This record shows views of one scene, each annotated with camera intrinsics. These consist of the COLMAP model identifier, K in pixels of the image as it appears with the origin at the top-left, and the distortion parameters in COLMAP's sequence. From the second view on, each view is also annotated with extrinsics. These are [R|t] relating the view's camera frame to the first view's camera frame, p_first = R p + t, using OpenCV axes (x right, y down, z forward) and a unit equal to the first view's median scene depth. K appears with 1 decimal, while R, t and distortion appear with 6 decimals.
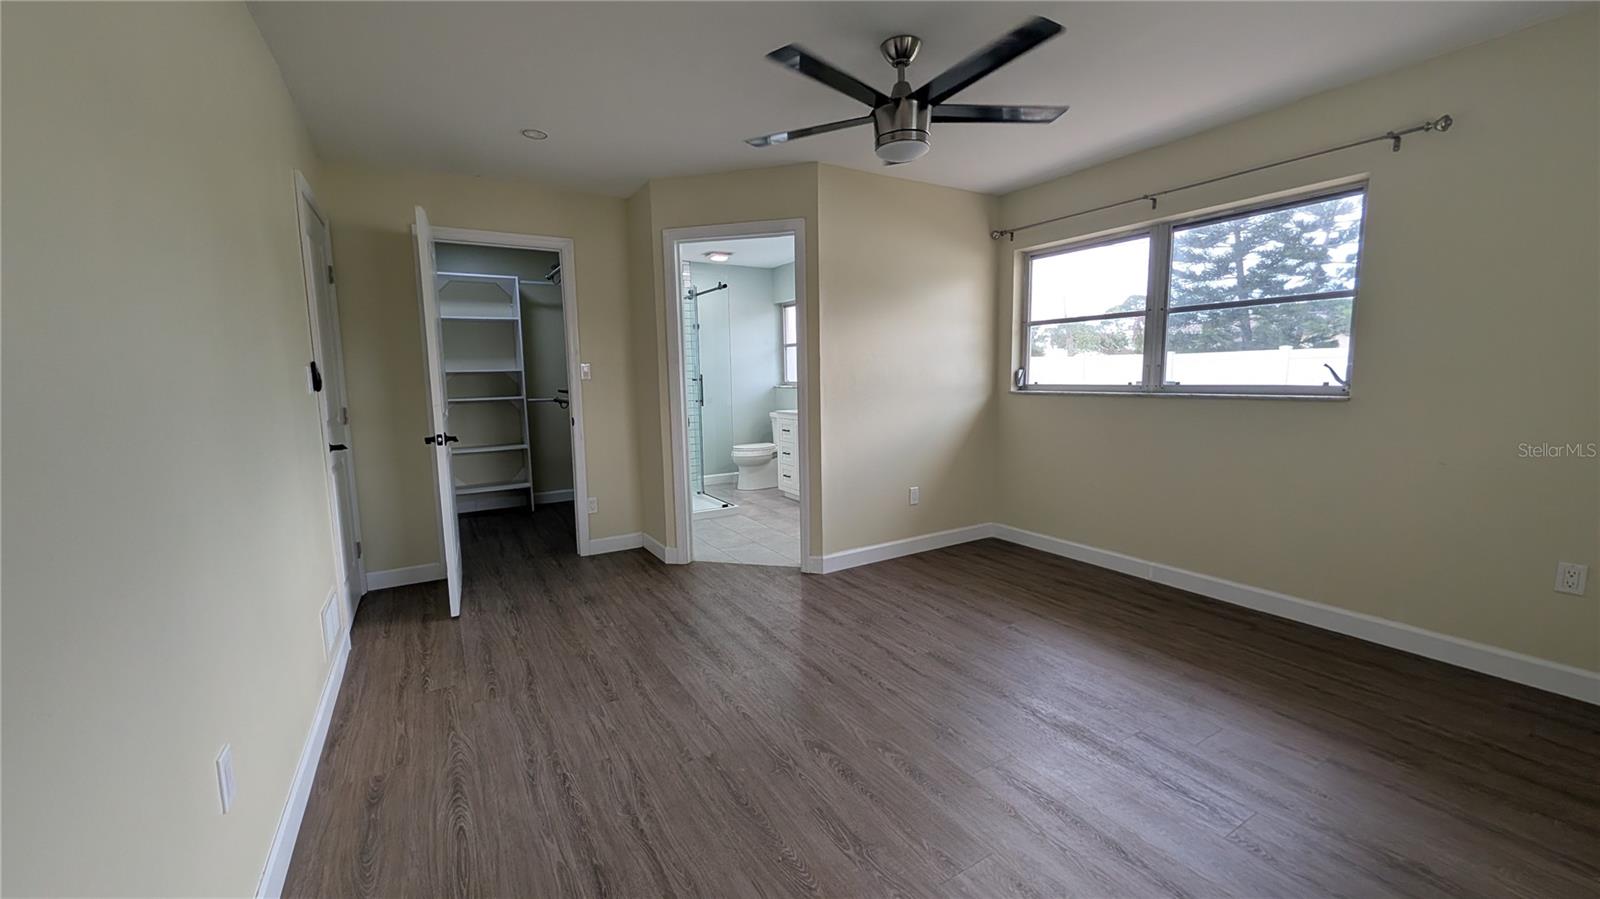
lens RADIAL K [[617.2, 0, 793.5], [0, 617.2, 447.2], [0, 0, 1]] dist [0.003436, -0.000277]
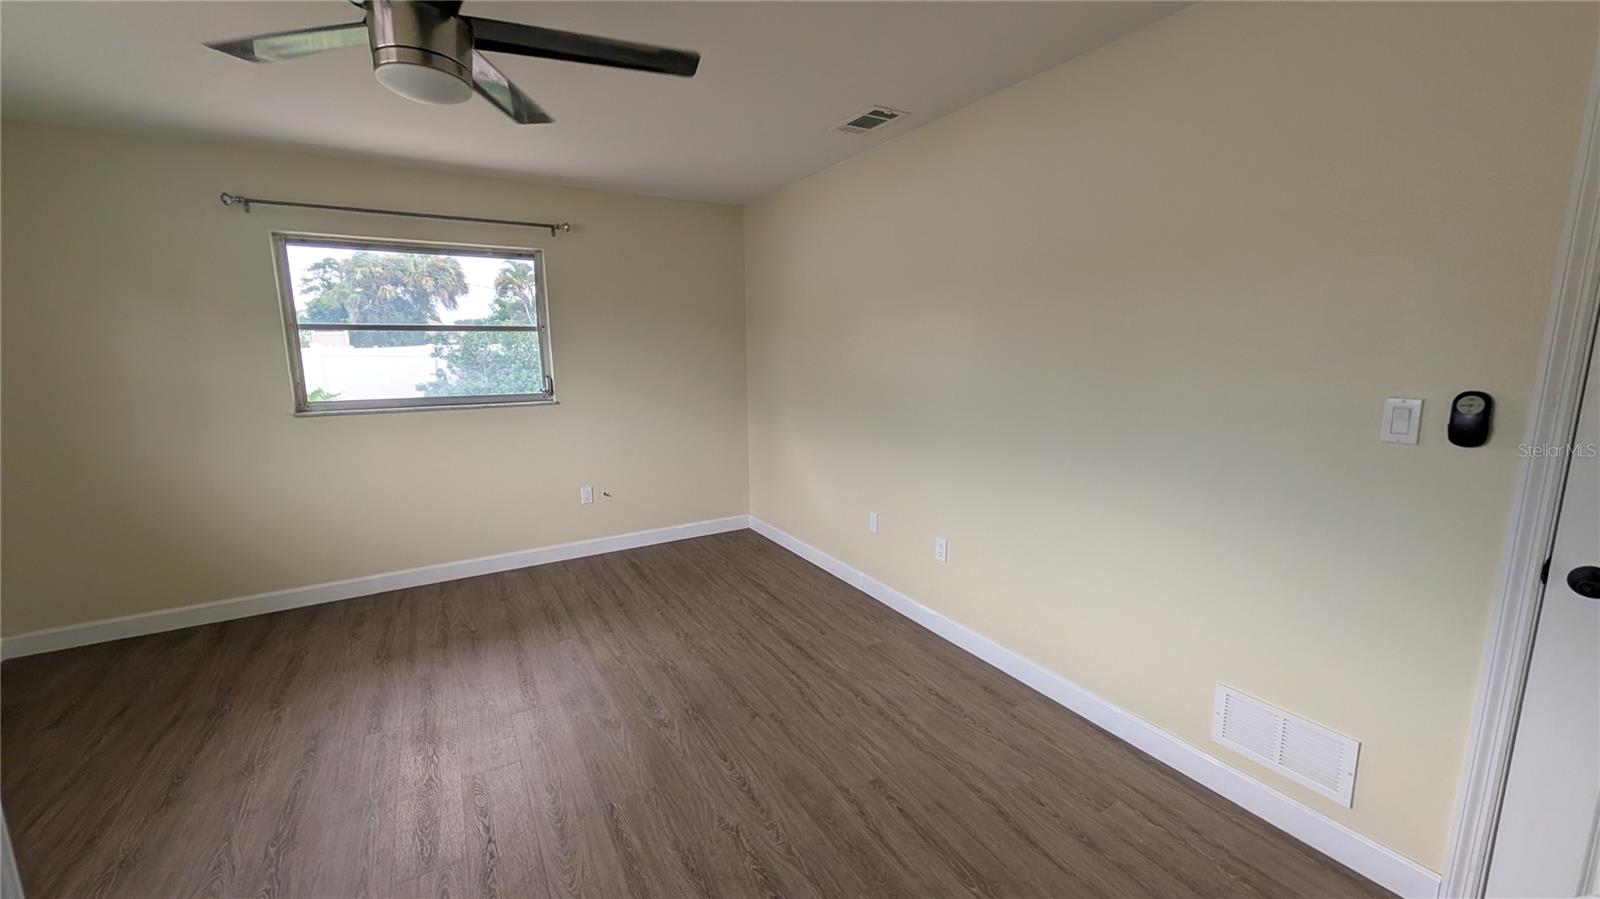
lens RADIAL K [[617.2, 0, 799.9], [0, 617.2, 447.7], [0, 0, 1]] dist [0.003436, -0.000277]
pose [[-0.999702, 0.024369, 0.001454, -0.185084], [0.023789, 0.959047, 0.282246, -0.268306], [0.005484, 0.282196, -0.959341, 1.578154]]
